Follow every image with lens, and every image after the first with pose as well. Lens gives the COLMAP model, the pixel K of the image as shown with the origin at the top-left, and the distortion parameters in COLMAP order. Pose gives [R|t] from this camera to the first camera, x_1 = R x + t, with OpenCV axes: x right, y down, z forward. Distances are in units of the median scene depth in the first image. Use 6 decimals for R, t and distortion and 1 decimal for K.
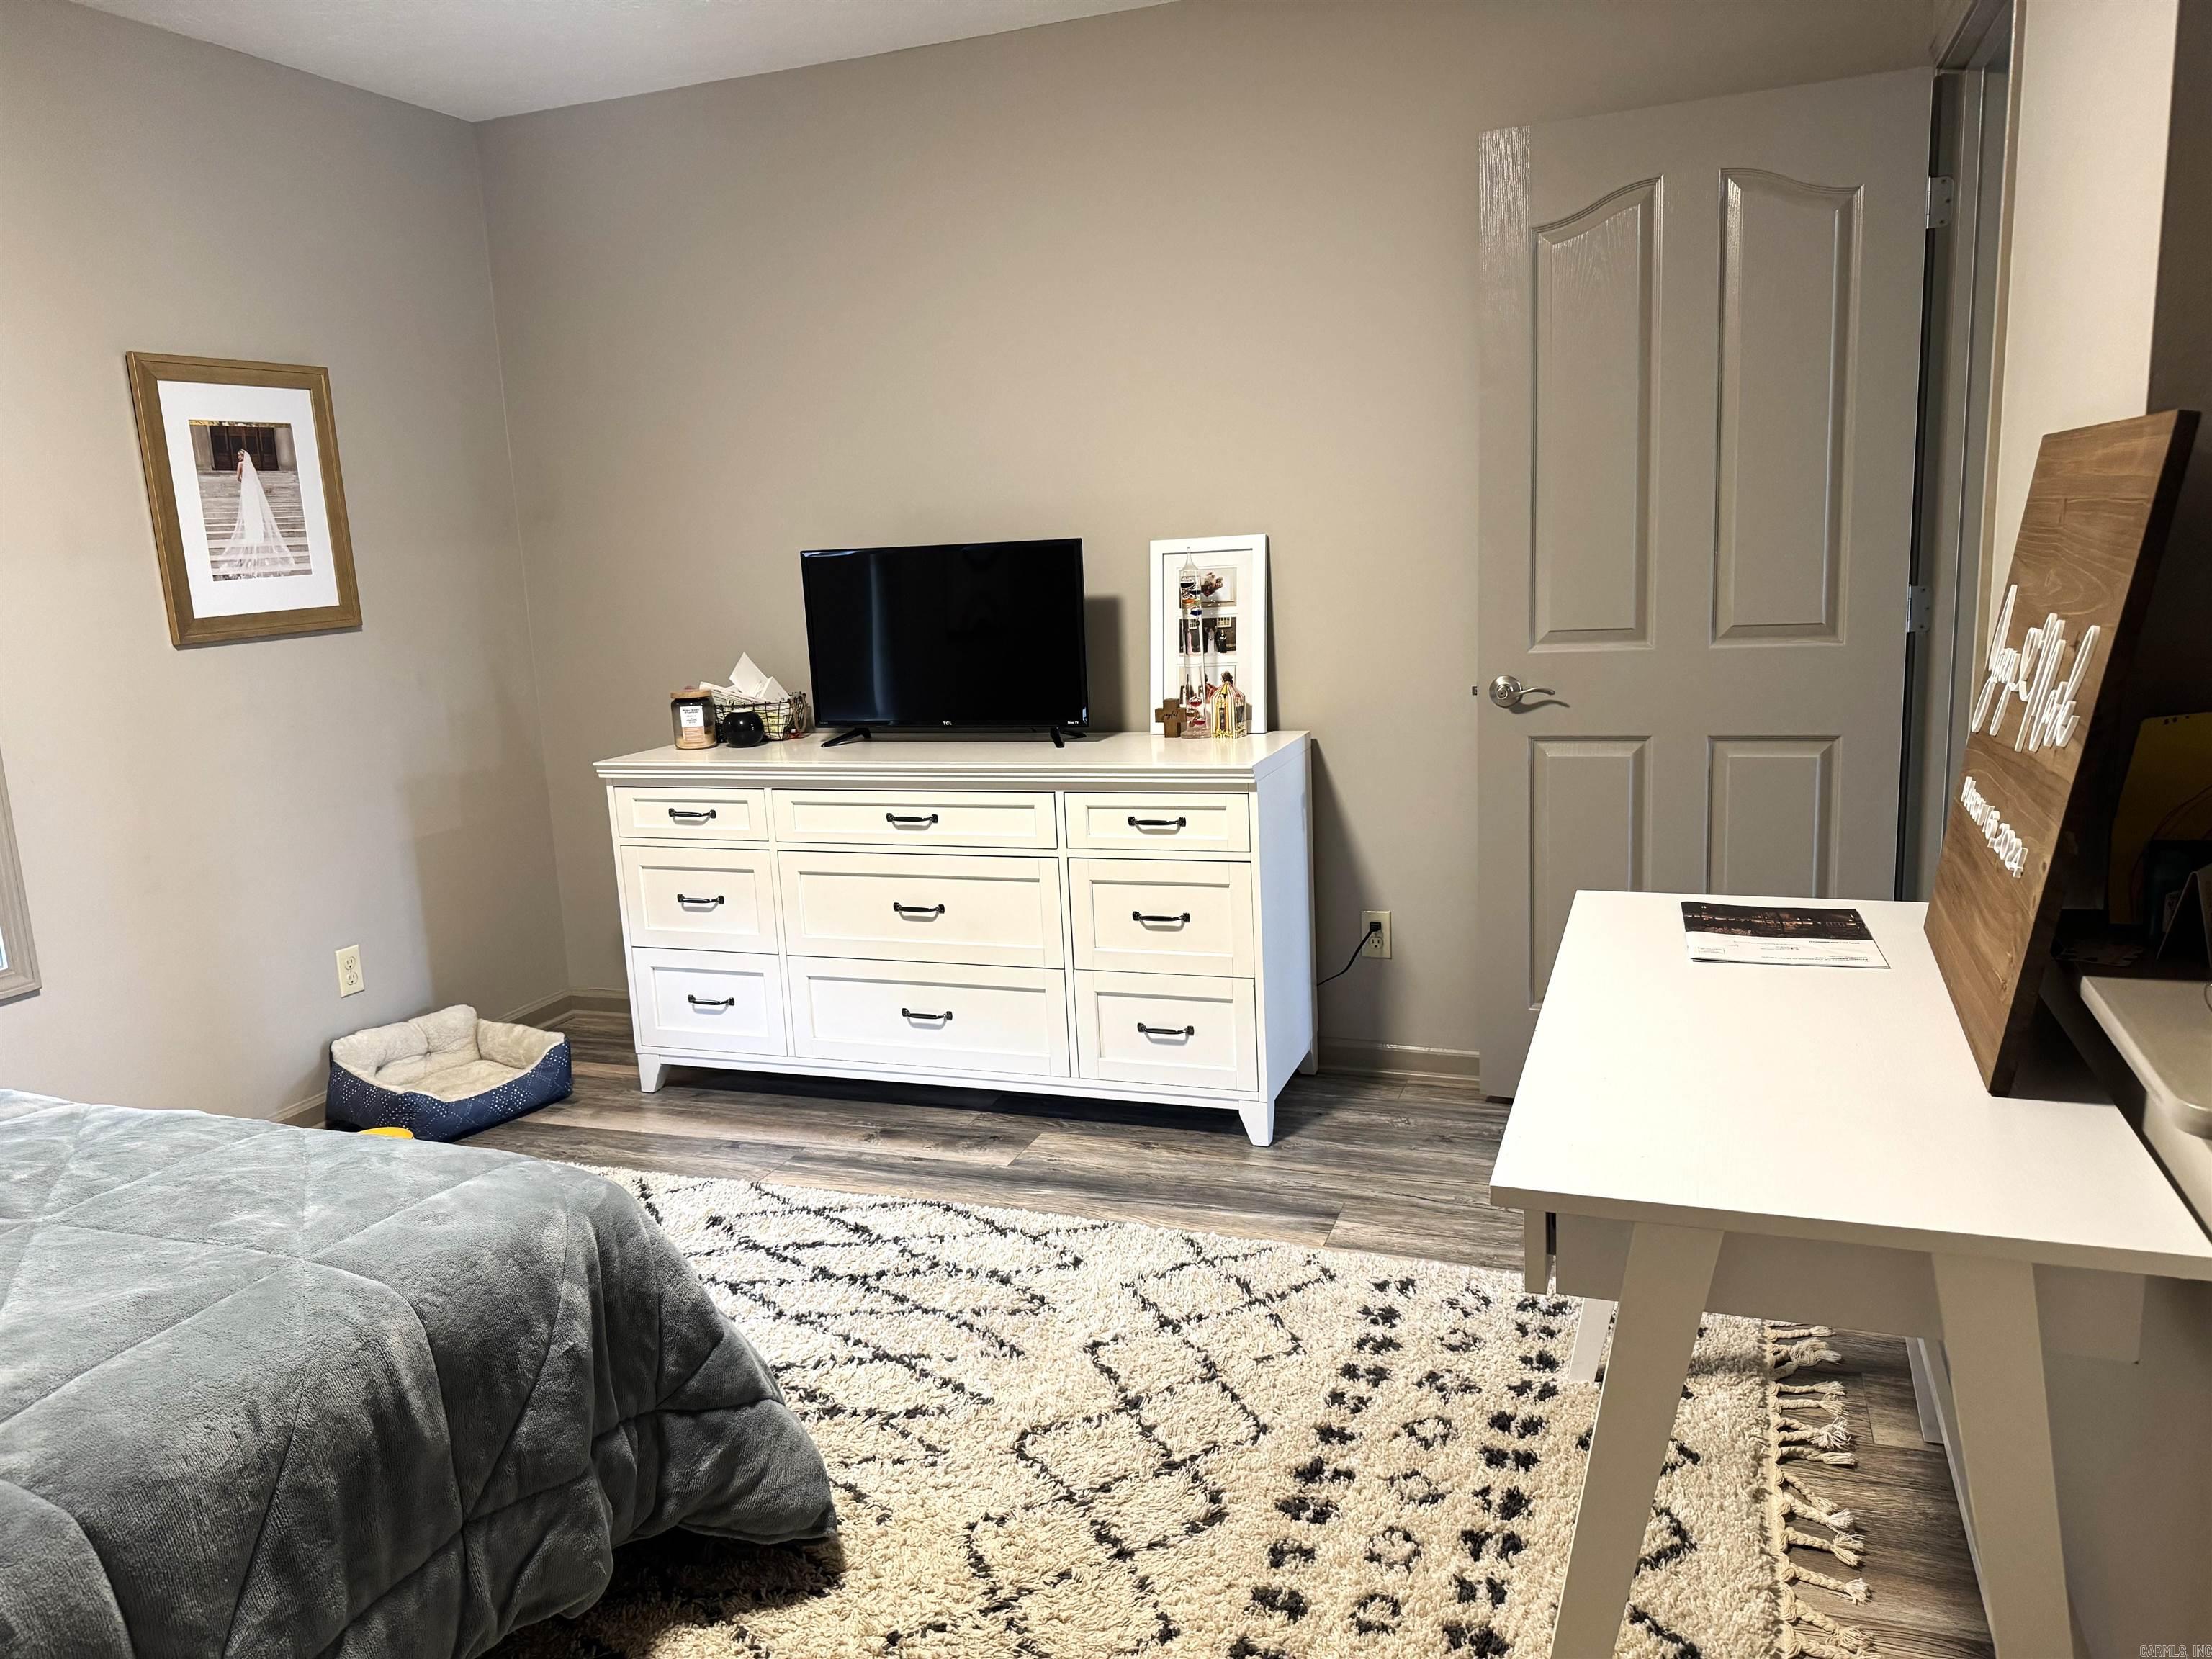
lens RADIAL K [[1560.4, 0, 1109.1], [0, 1560.4, 830.4], [0, 0, 1]] dist [0.053339, -0.057112]
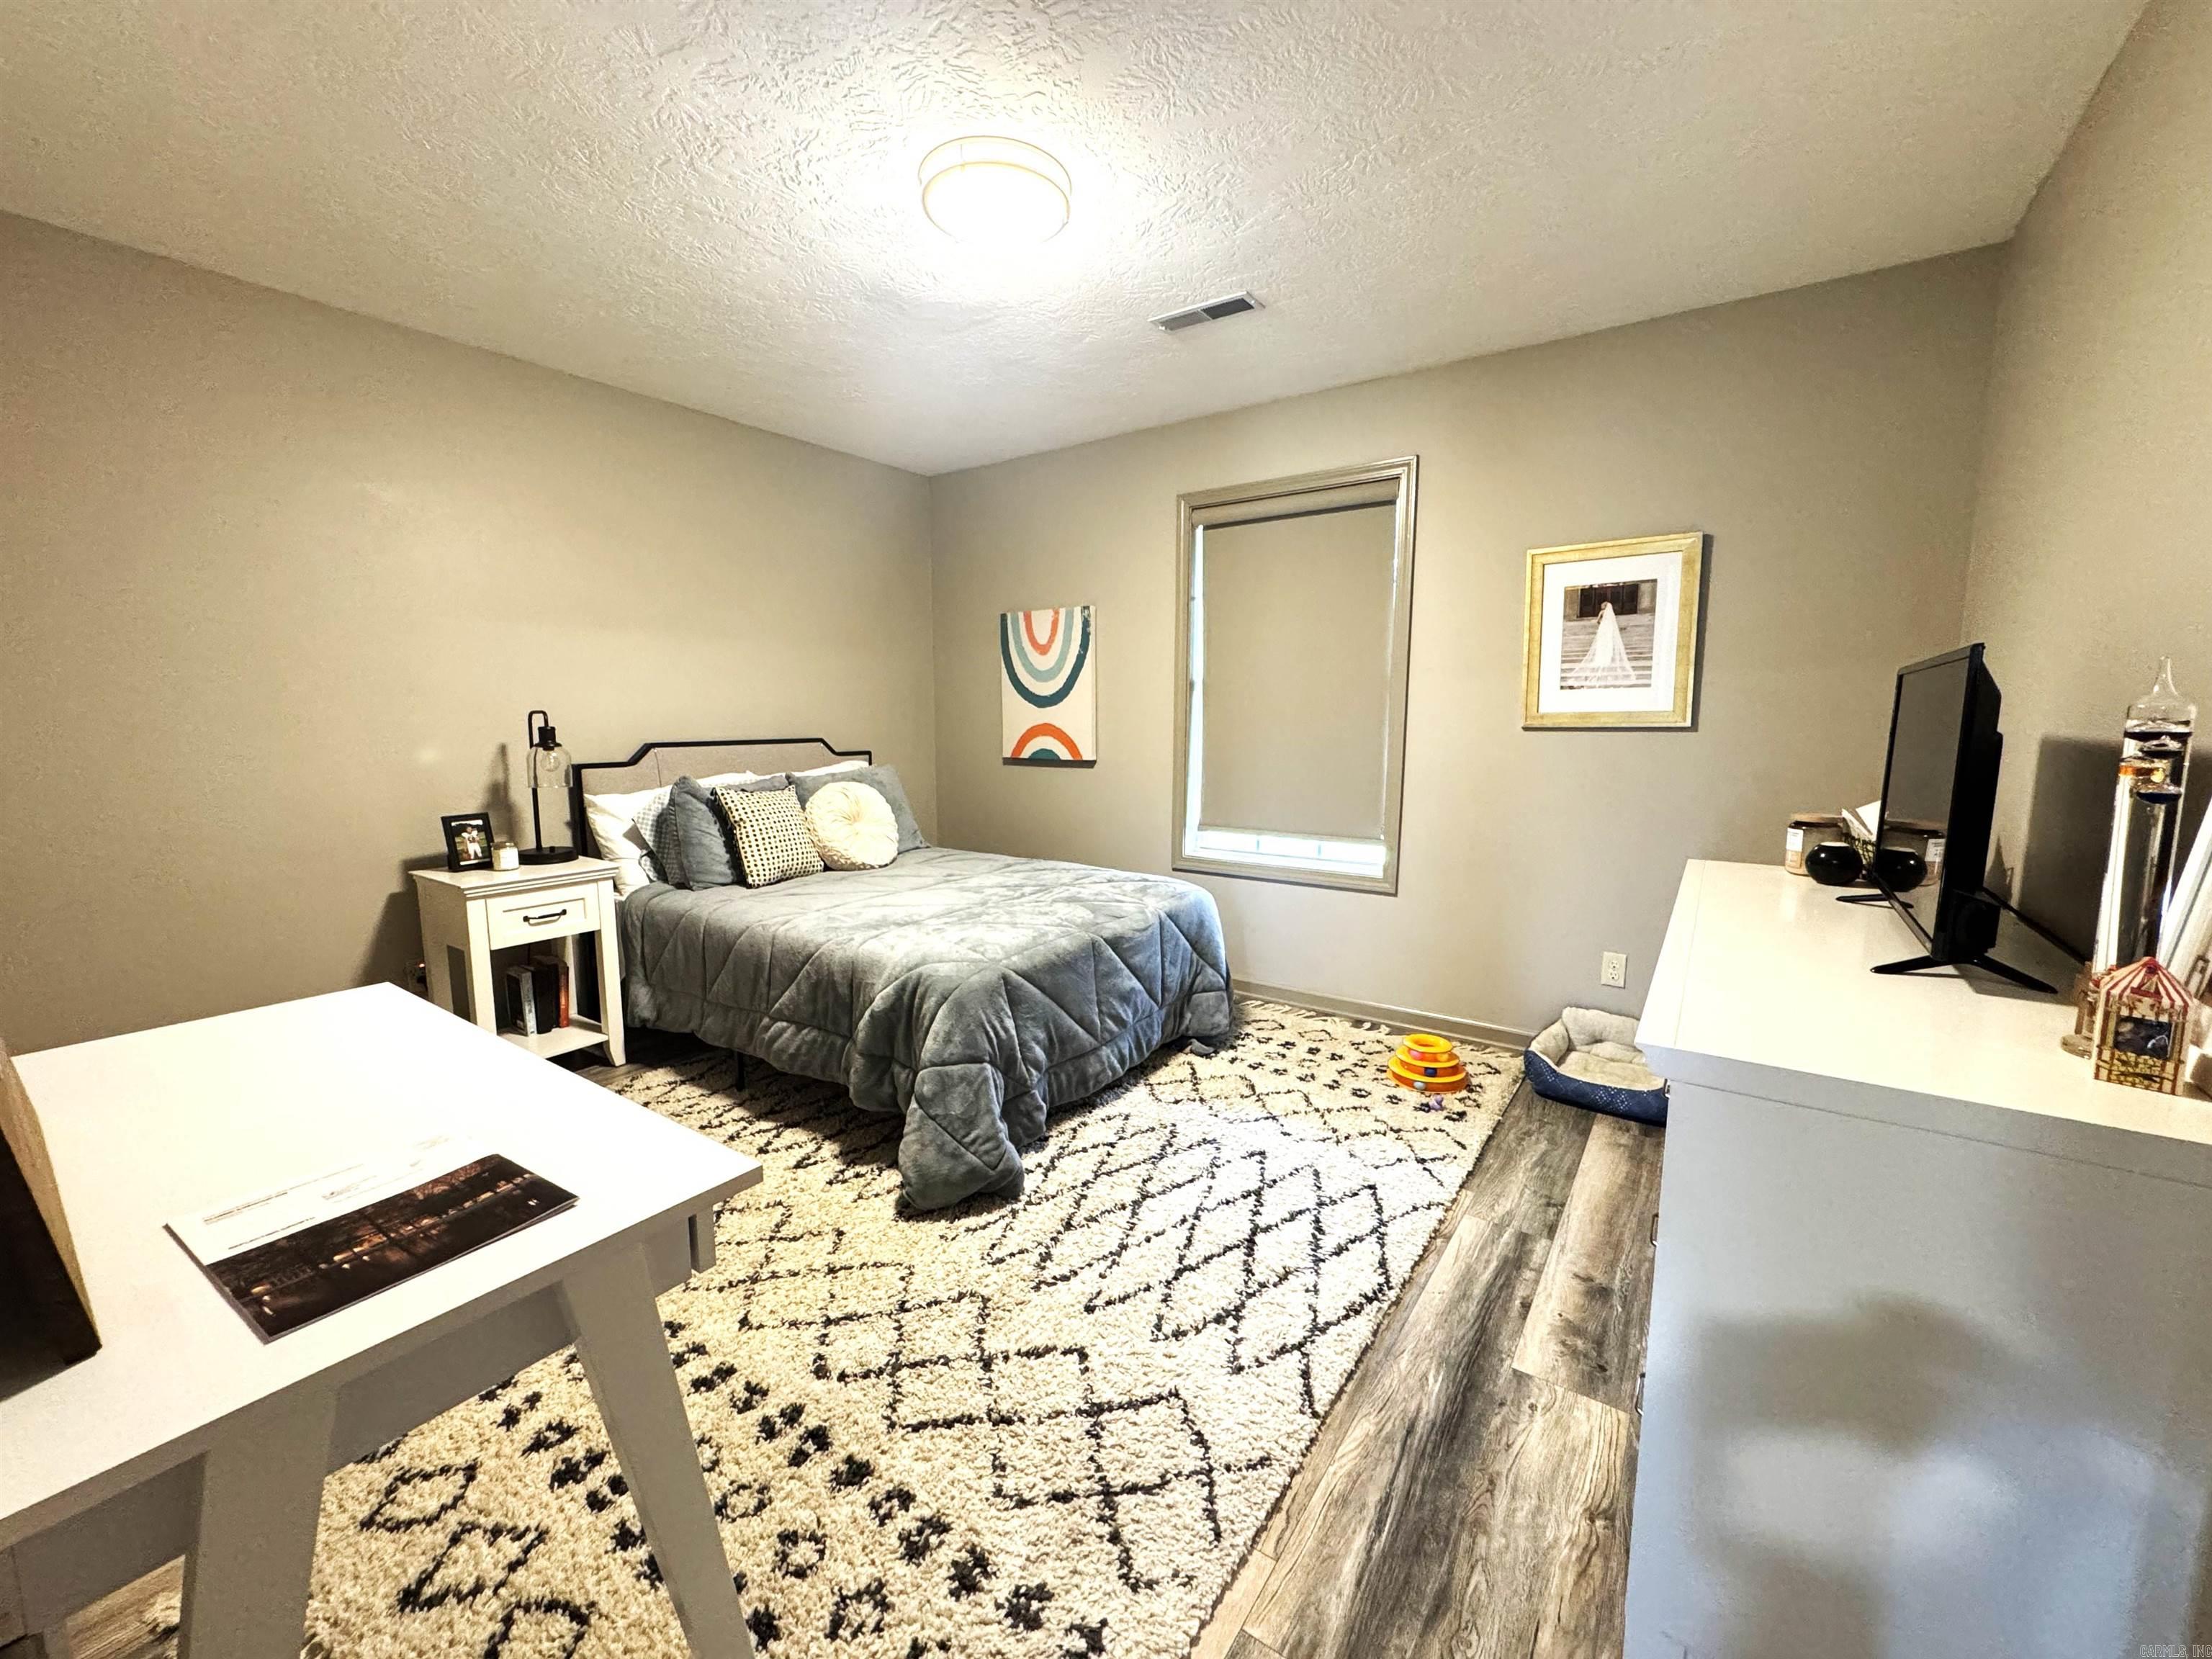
lens RADIAL K [[882.6, 0, 1100.9], [0, 882.6, 821.2], [0, 0, 1]] dist [-0.002872, 0.000069]
pose [[-0.261395, 0.165818, -0.950882, 0.475802], [-0.166581, 0.962602, 0.213654, -0.170485], [0.950749, 0.214247, -0.223997, 0.940325]]
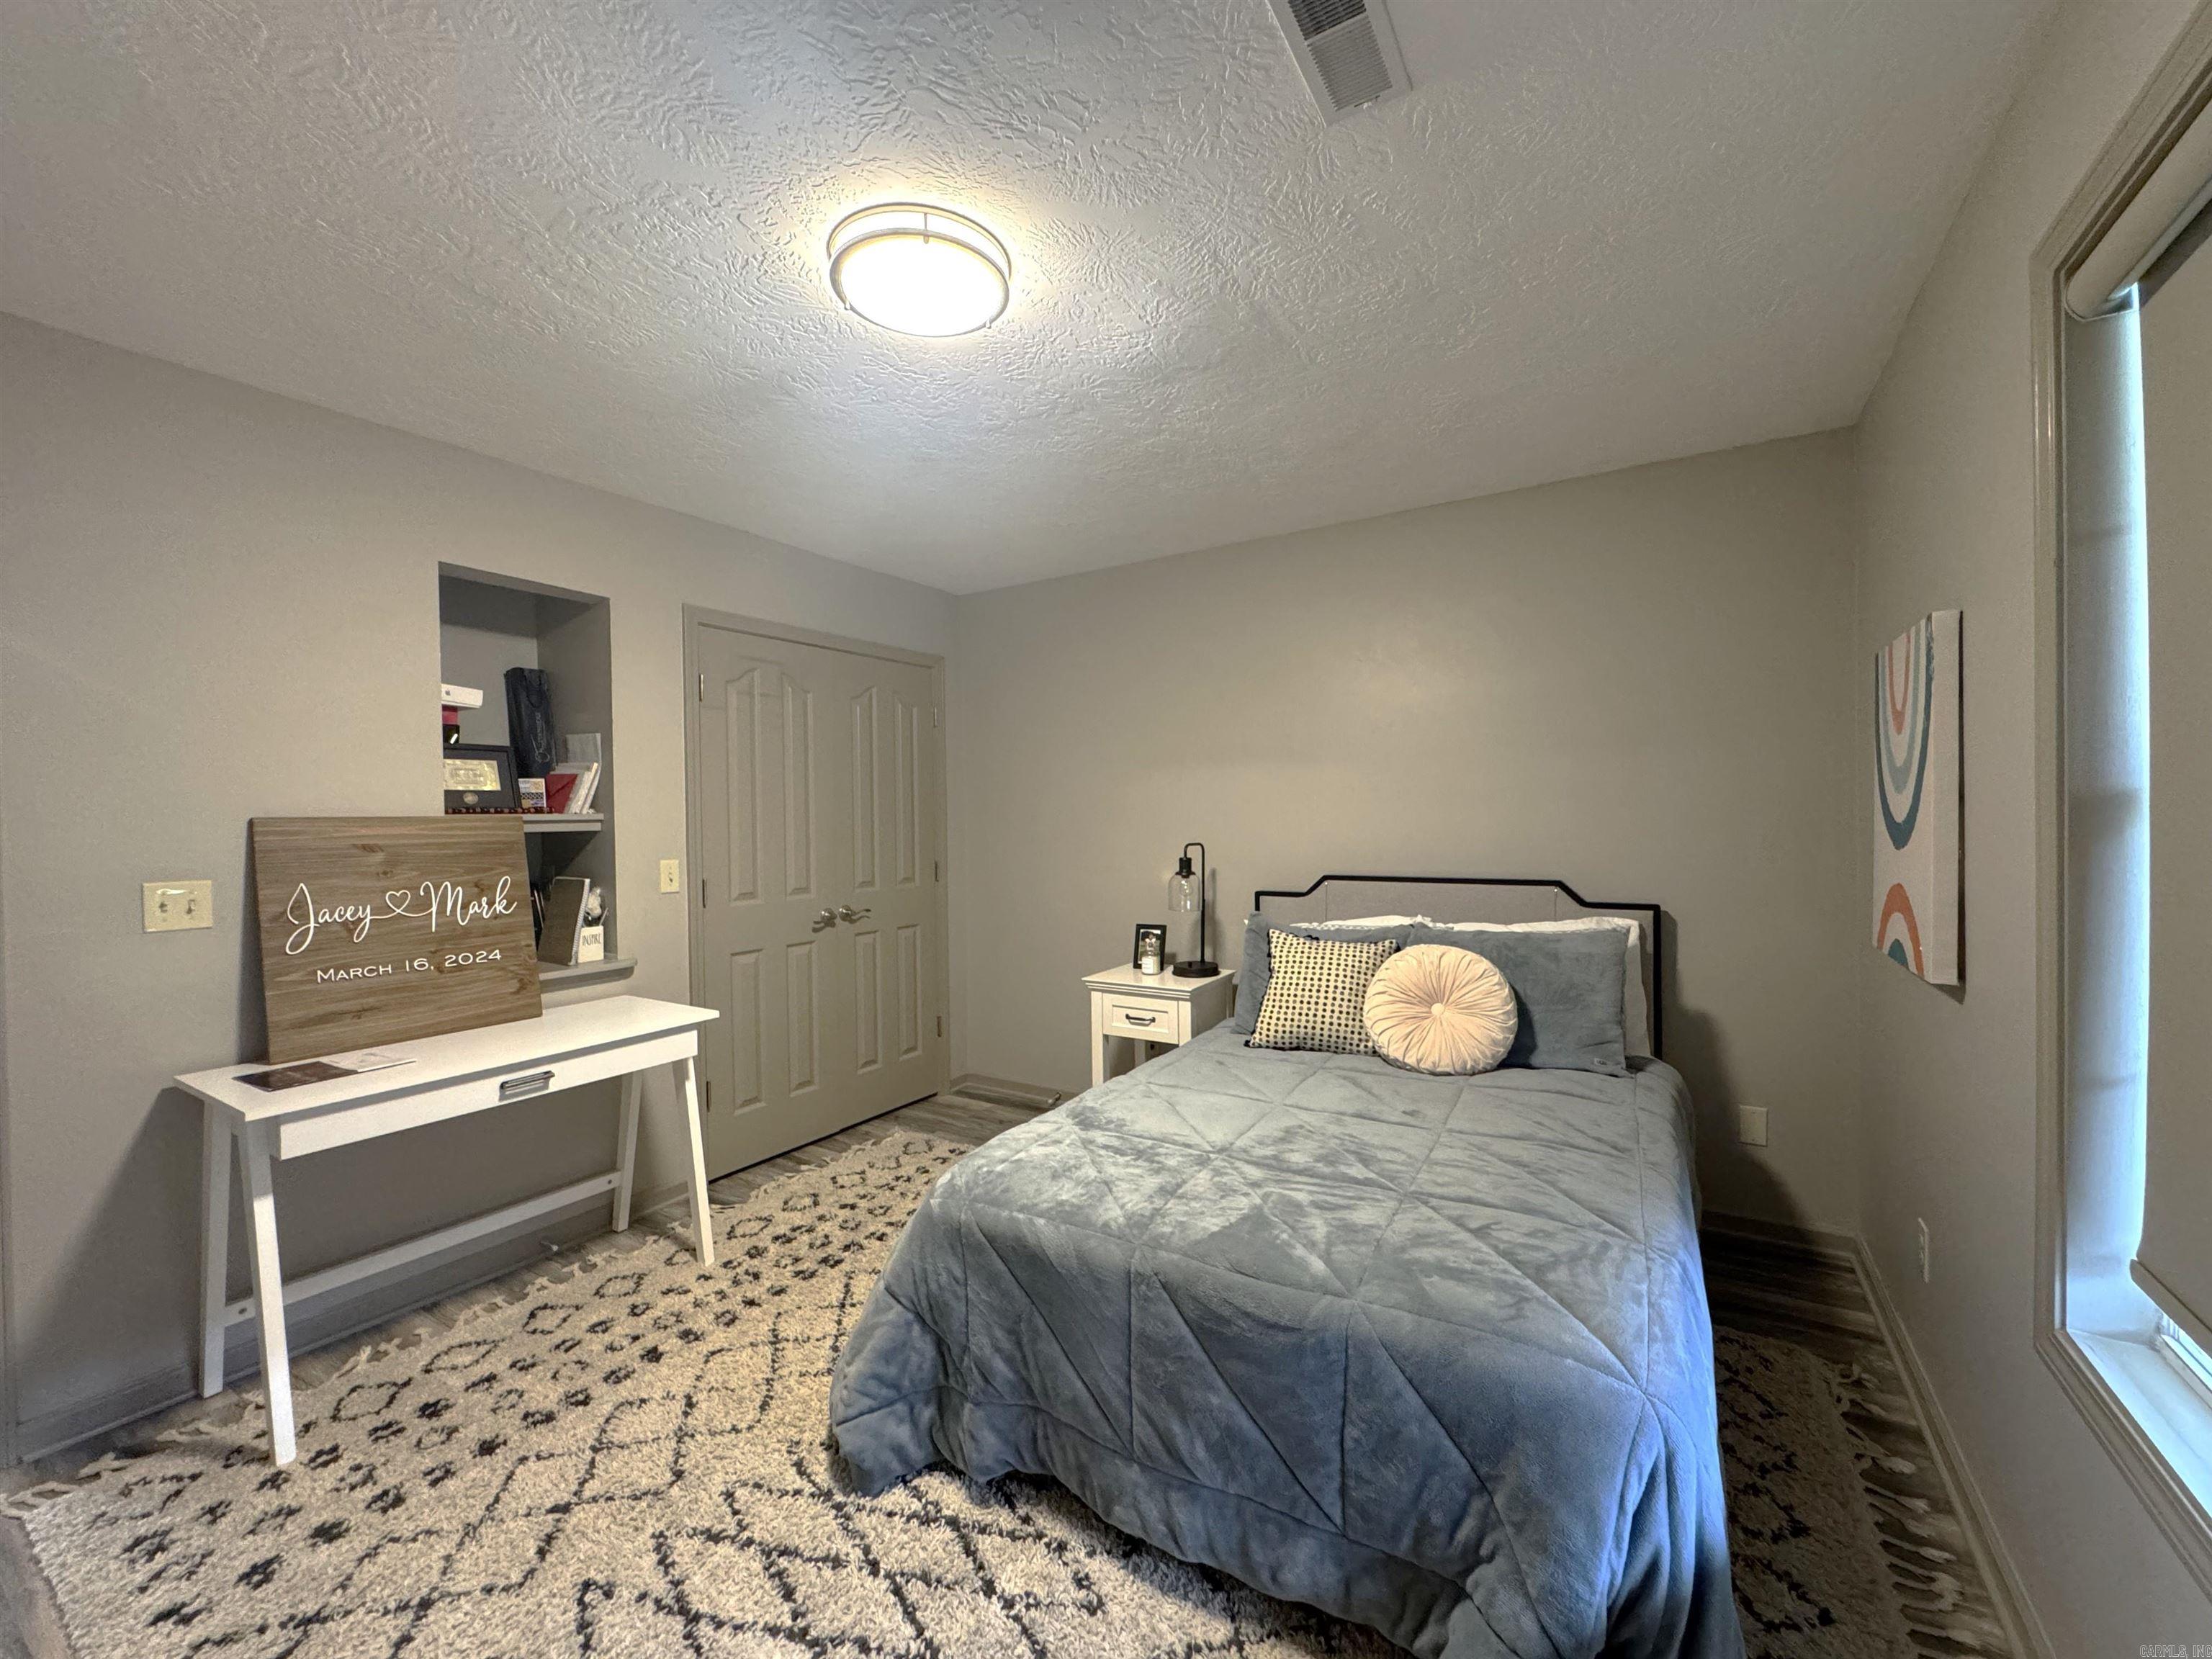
lens RADIAL K [[882.6, 0, 1096.9], [0, 882.6, 826.7], [0, 0, 1]] dist [-0.002872, 0.000069]
pose [[-0.975890, 0.062300, 0.209185, -0.482403], [0.100868, 0.978646, 0.179105, -0.212929], [-0.193559, 0.195887, -0.961334, 1.221704]]
